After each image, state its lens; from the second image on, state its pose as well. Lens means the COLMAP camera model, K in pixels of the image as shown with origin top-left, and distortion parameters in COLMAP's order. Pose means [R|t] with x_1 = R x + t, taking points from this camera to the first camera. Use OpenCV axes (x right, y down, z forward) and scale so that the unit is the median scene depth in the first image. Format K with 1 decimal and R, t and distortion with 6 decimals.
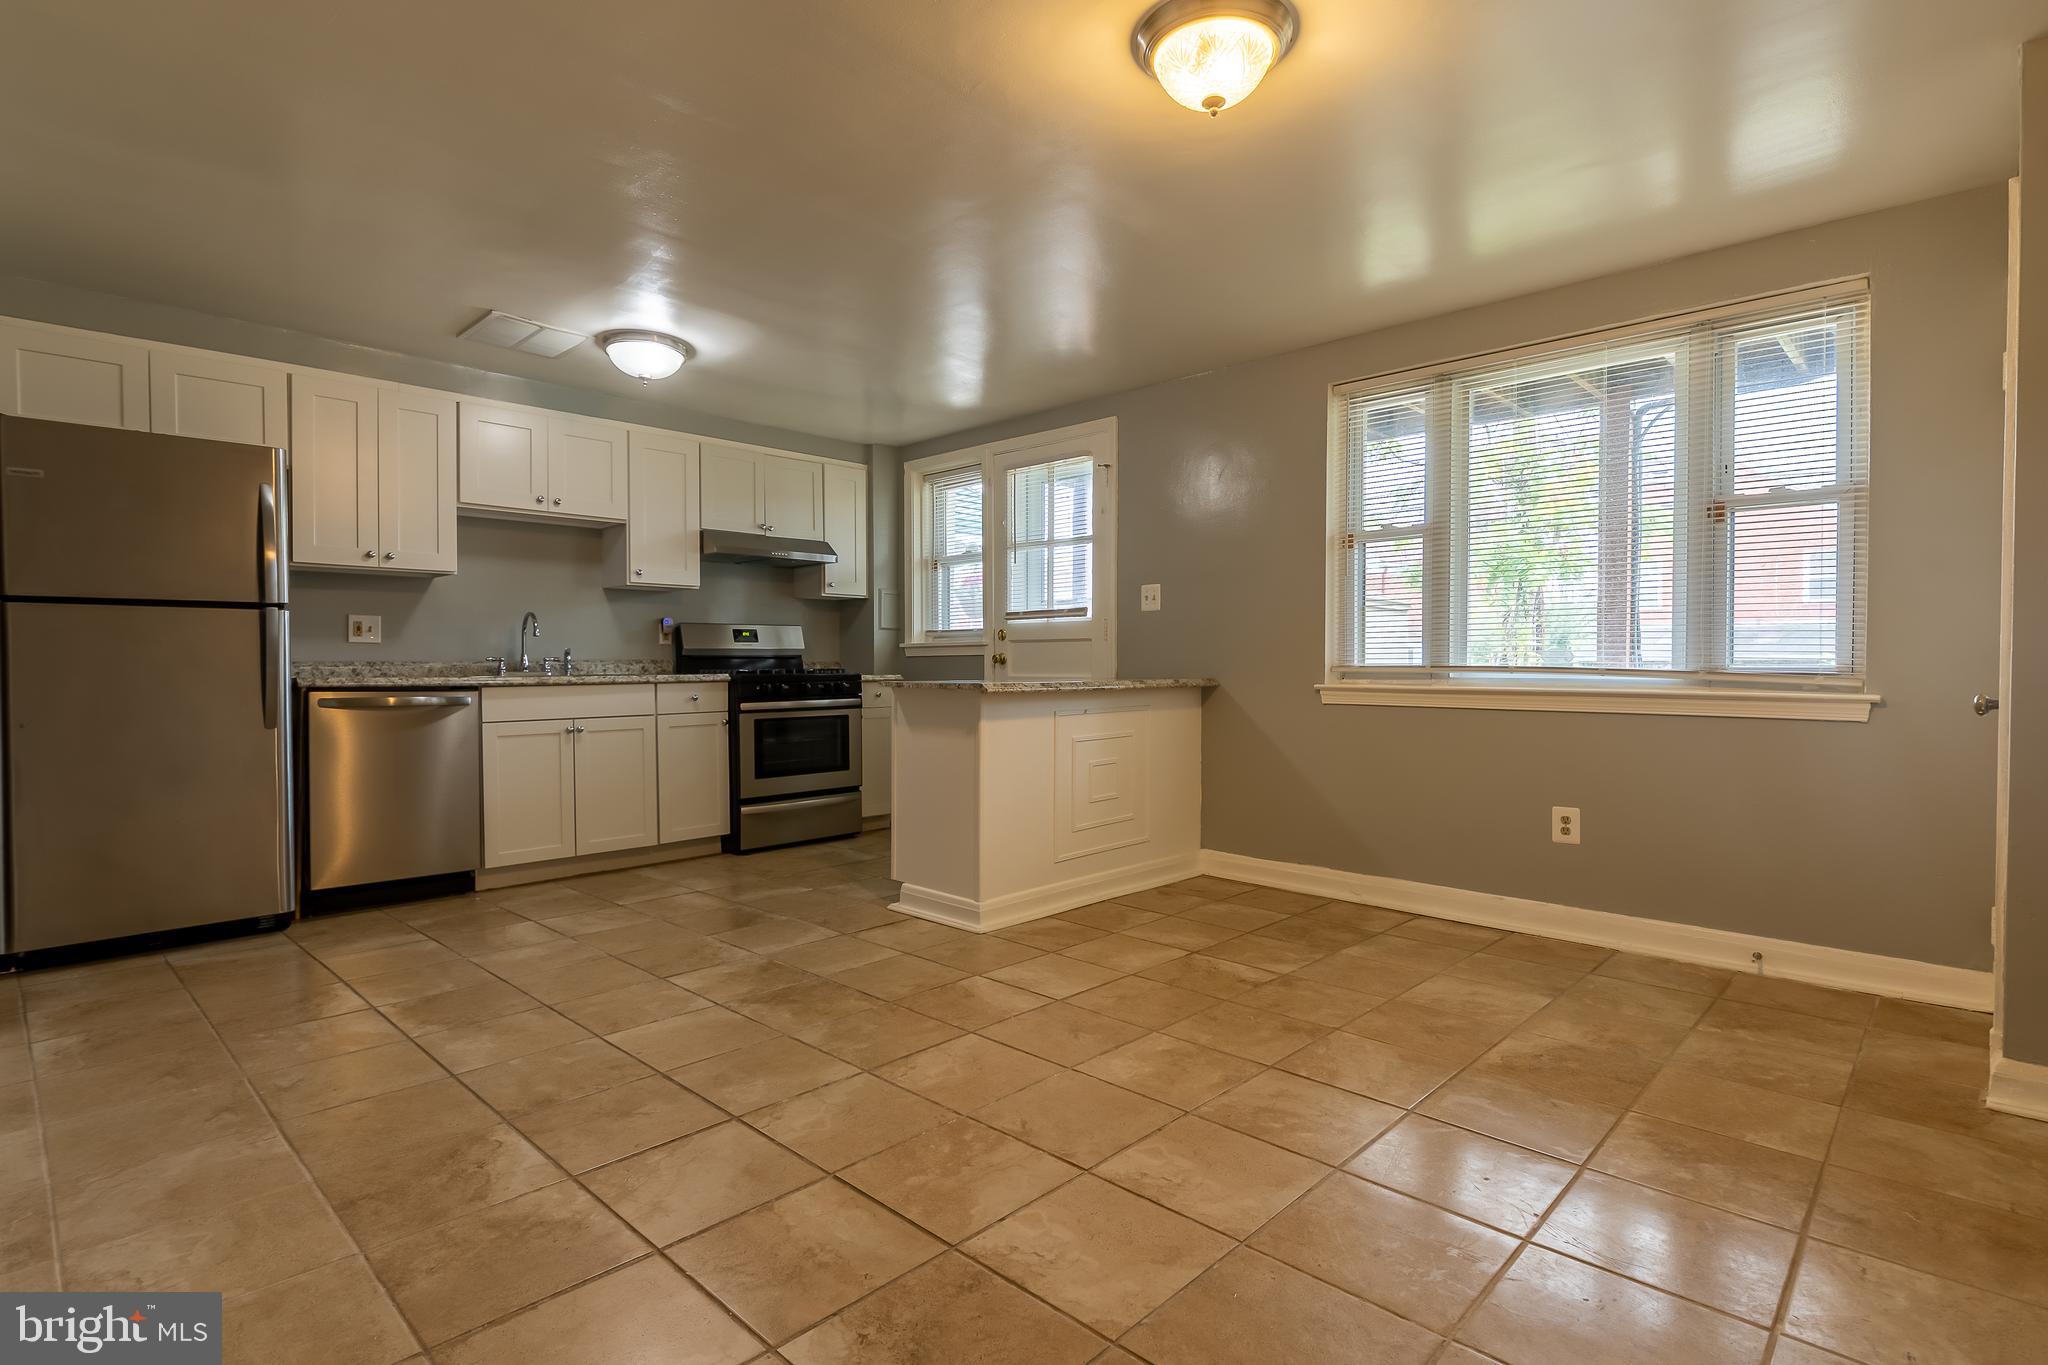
lens RADIAL K [[1003.0, 0, 1030.8], [0, 1003.0, 683.6], [0, 0, 1]] dist [-0.001011, -0.001106]
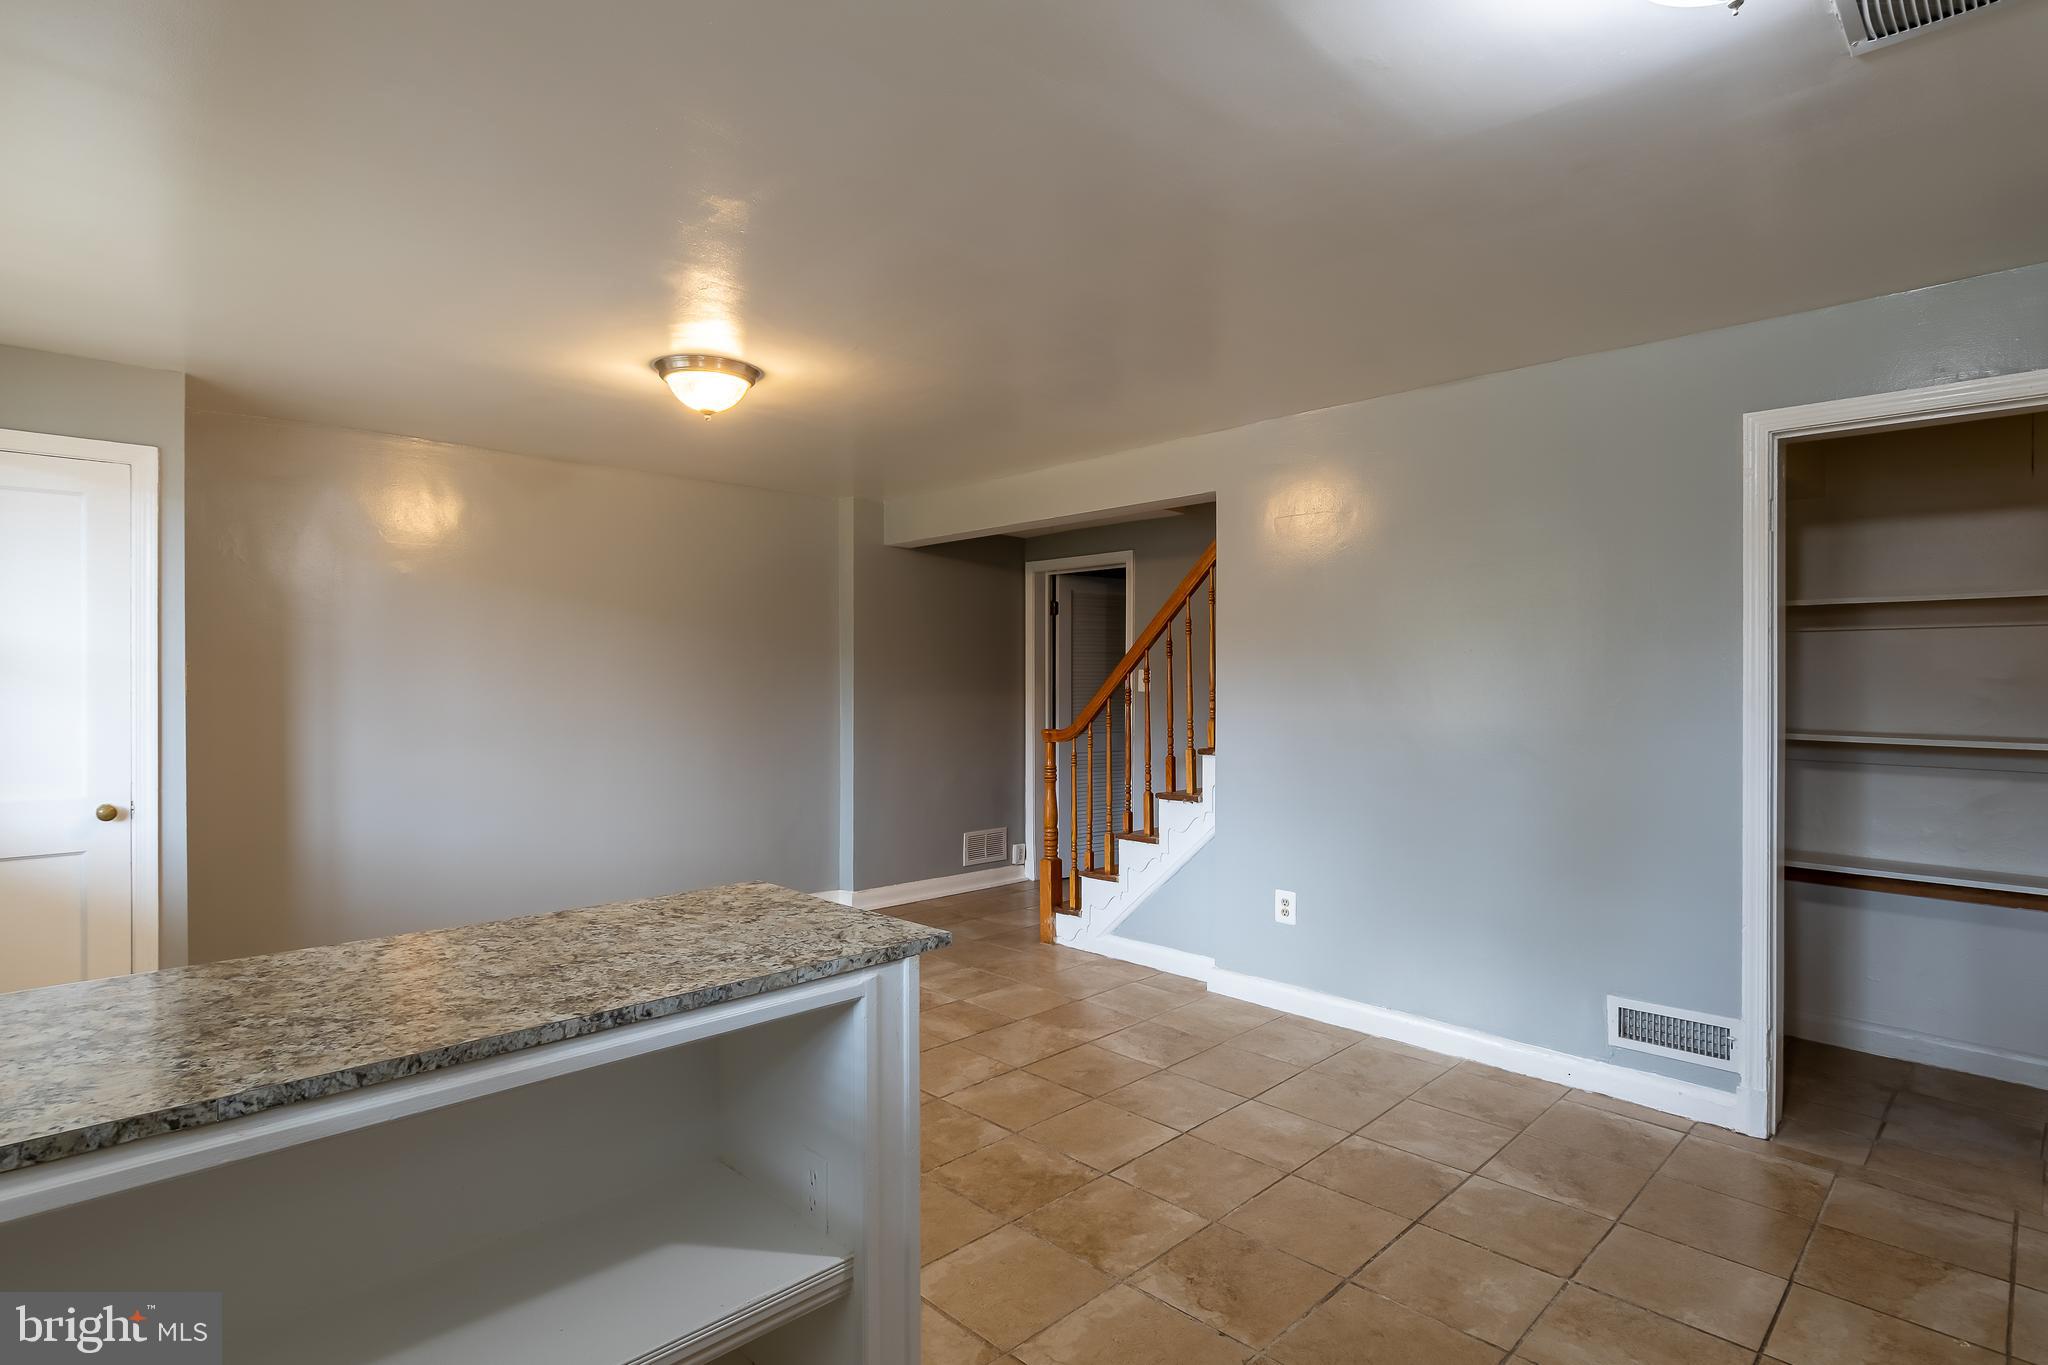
lens RADIAL K [[1003.0, 0, 1030.8], [0, 1003.0, 683.6], [0, 0, 1]] dist [-0.001011, -0.001106]
pose [[-0.999643, 0.000637, 0.026699, -0.244868], [0.001175, 0.999796, 0.020146, -0.137428], [-0.026680, 0.020170, -0.999441, 1.757962]]
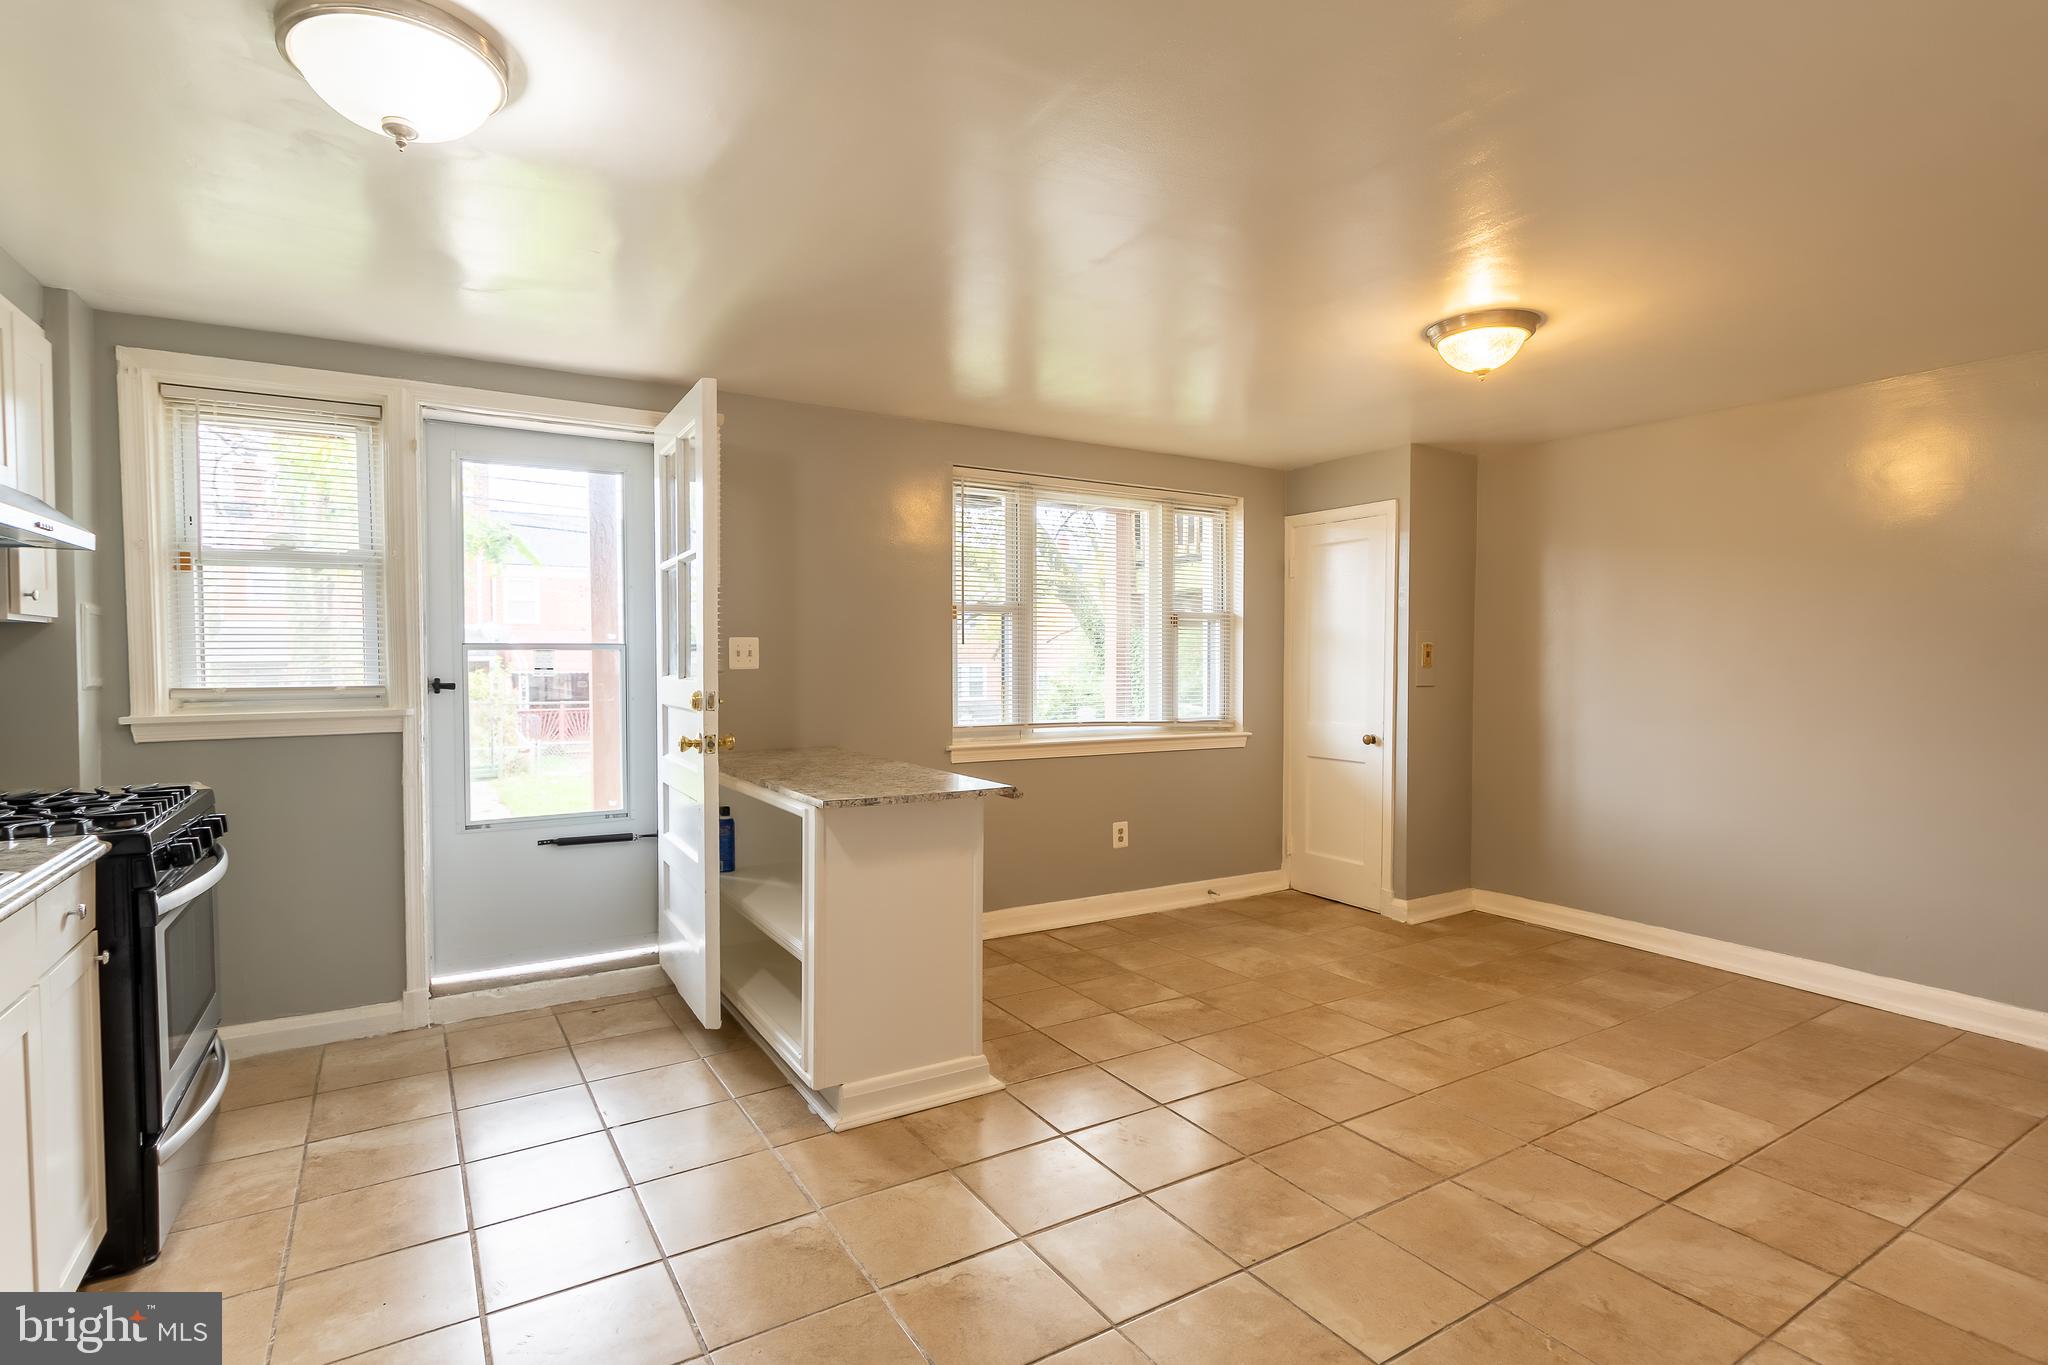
lens RADIAL K [[1003.0, 0, 1030.8], [0, 1003.0, 683.6], [0, 0, 1]] dist [-0.001011, -0.001106]
pose [[0.250480, -0.028067, 0.967715, -0.973769], [0.014871, 0.999573, 0.025142, -0.122889], [-0.968008, 0.008094, 0.250791, 0.888971]]
